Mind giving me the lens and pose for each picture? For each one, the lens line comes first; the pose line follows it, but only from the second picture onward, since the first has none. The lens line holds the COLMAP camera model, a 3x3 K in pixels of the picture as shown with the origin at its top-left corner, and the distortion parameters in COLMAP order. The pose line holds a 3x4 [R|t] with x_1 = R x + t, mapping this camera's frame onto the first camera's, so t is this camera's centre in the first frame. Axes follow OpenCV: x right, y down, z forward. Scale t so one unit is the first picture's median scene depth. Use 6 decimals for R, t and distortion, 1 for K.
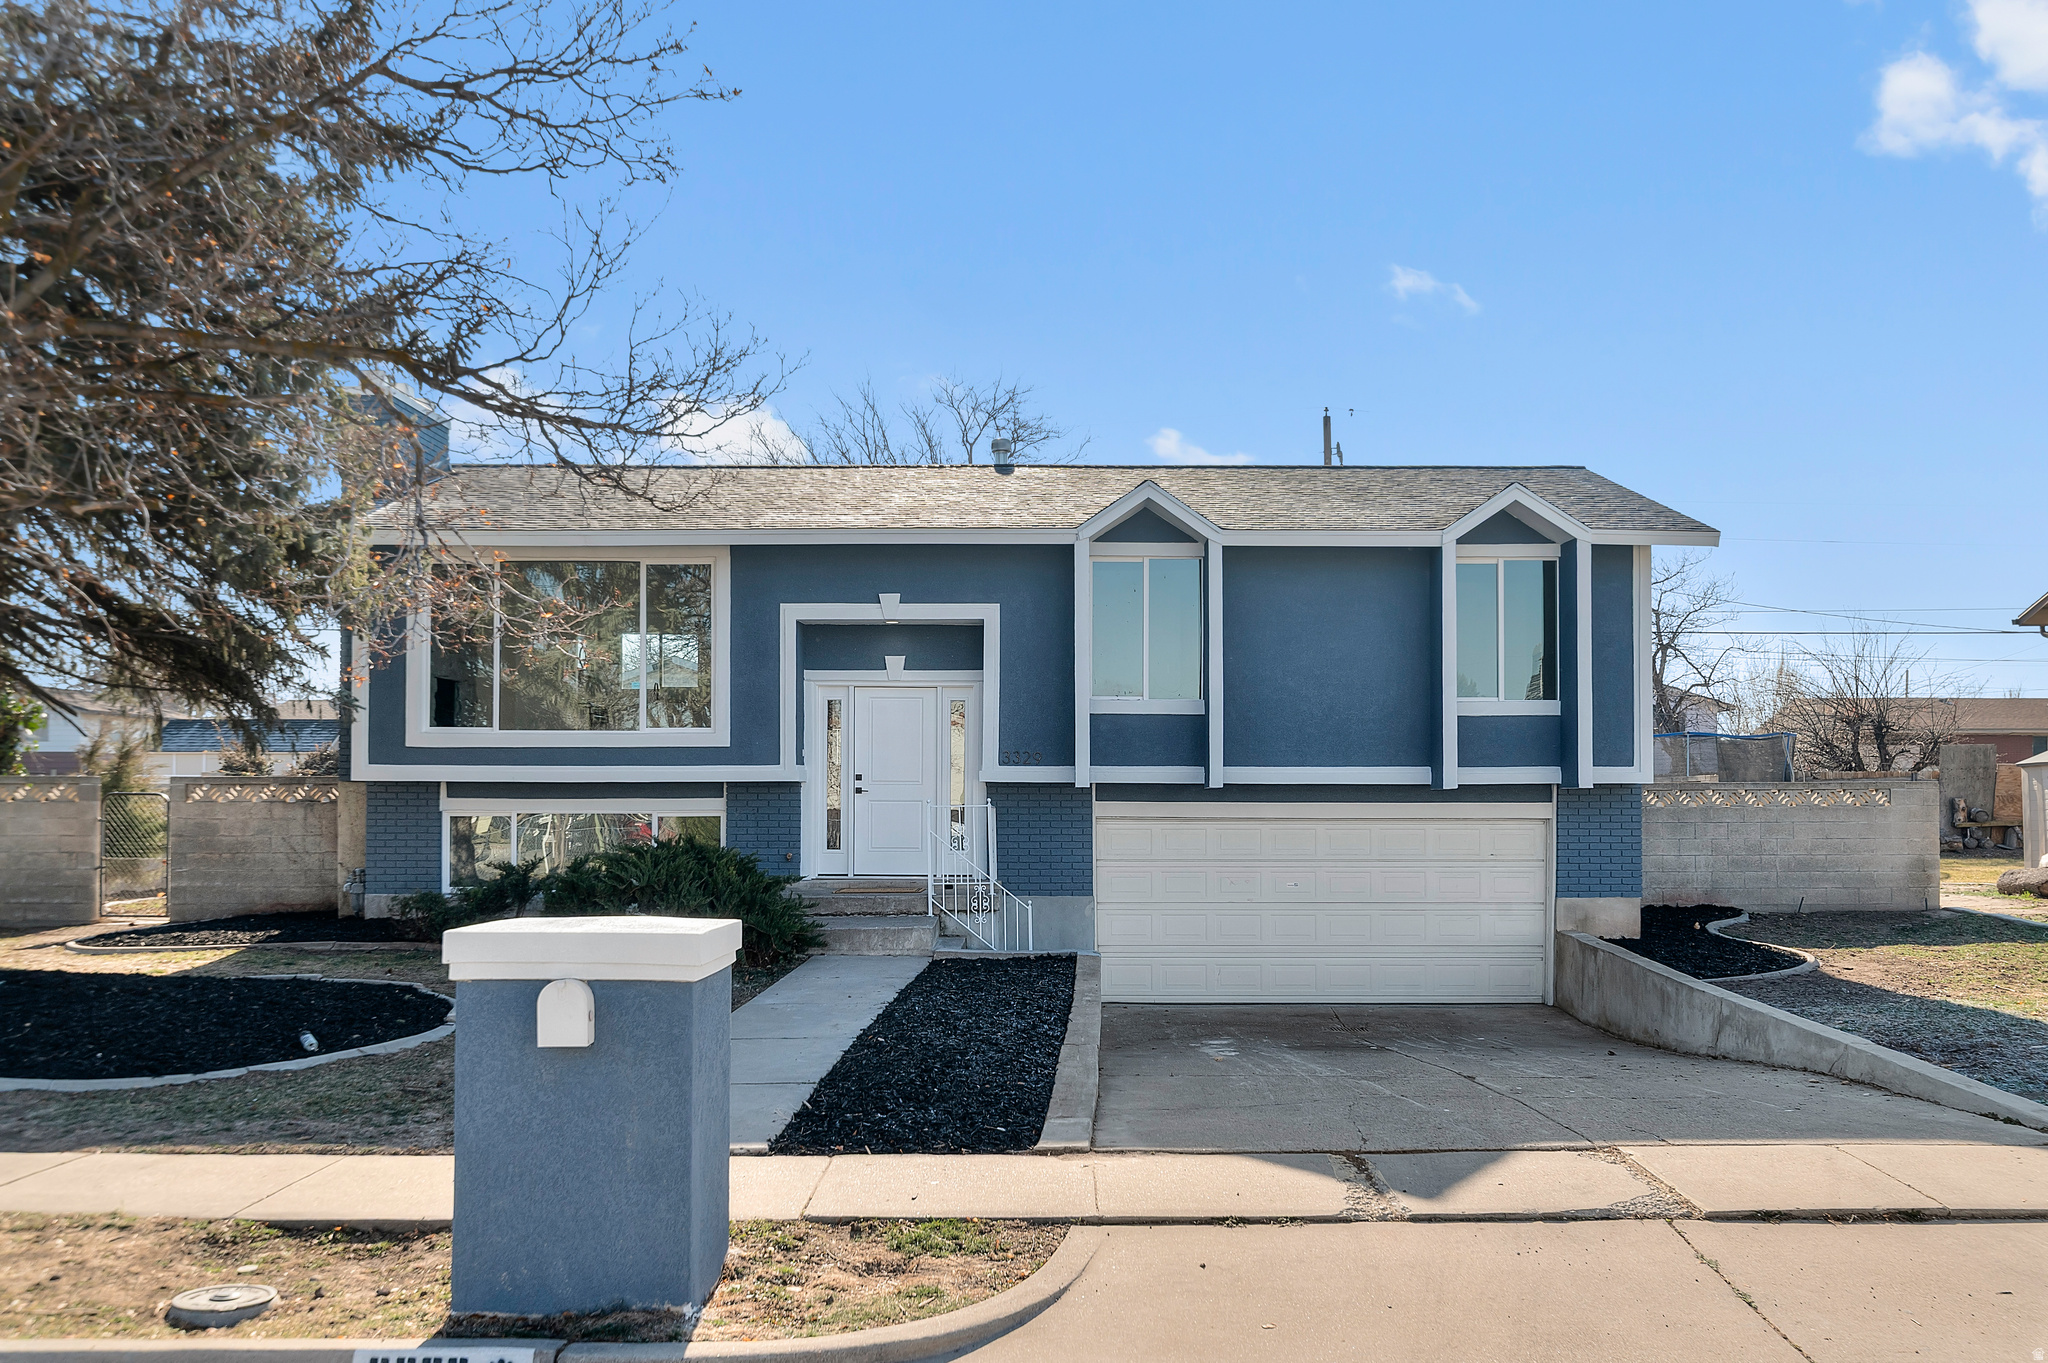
lens RADIAL K [[1788.8, 0, 1024.0], [0, 1788.8, 681.5], [0, 0, 1]] dist [-0.002848, 0.002094]
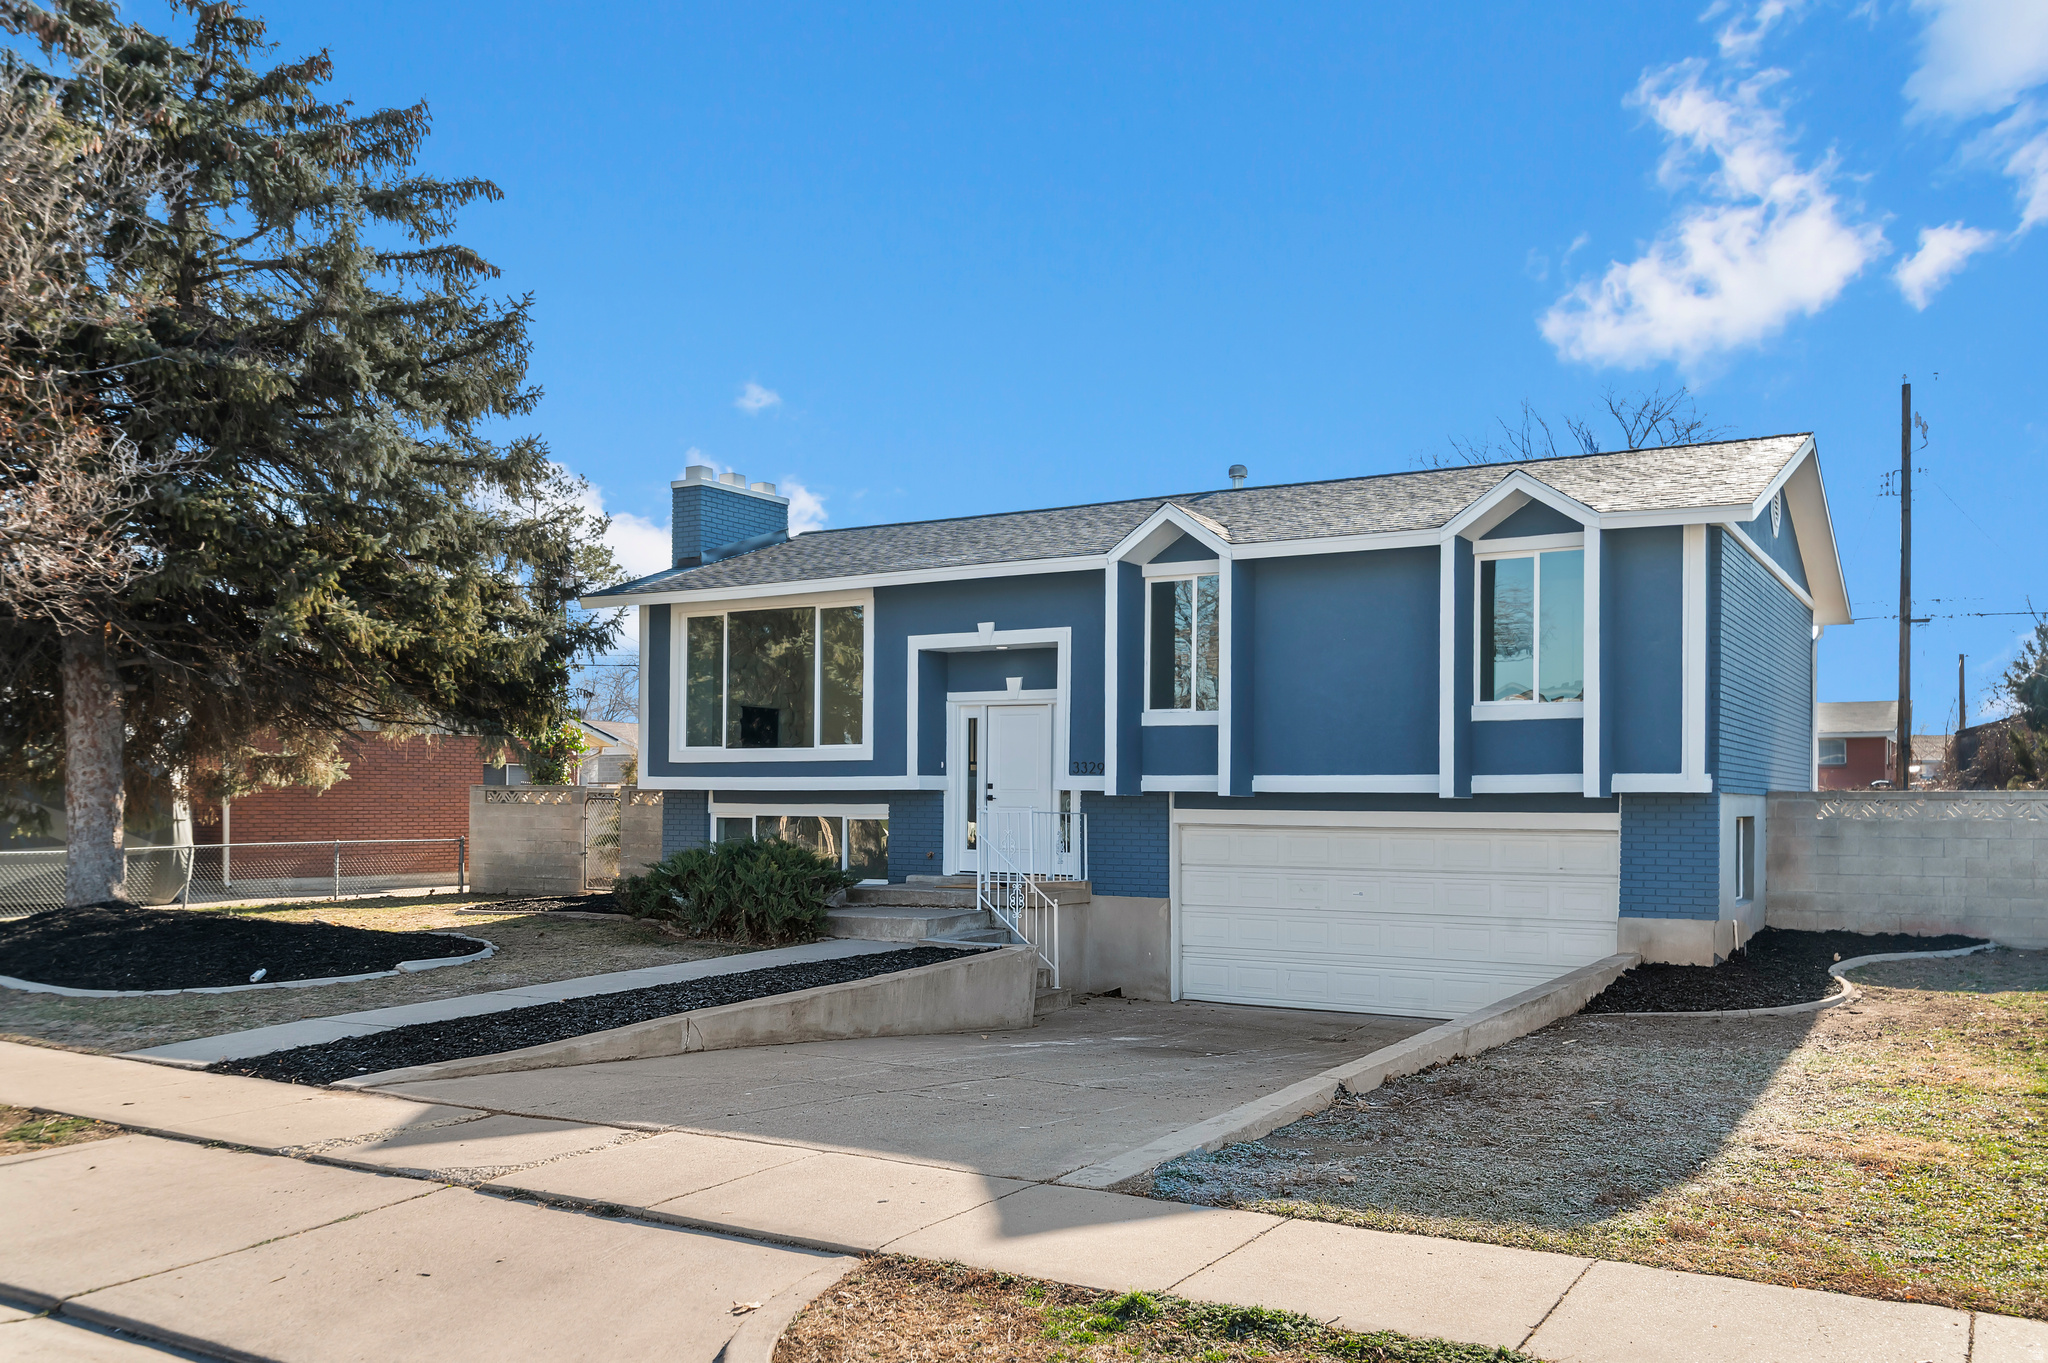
lens RADIAL K [[1655.6, 0, 1025.6], [0, 1655.6, 733.6], [0, 0, 1]] dist [-0.005517, 0.002437]
pose [[0.857839, -0.016802, -0.513644, 0.470459], [0.028802, 0.999466, 0.015407, 0.005118], [0.513111, -0.028010, 0.857865, 0.119141]]
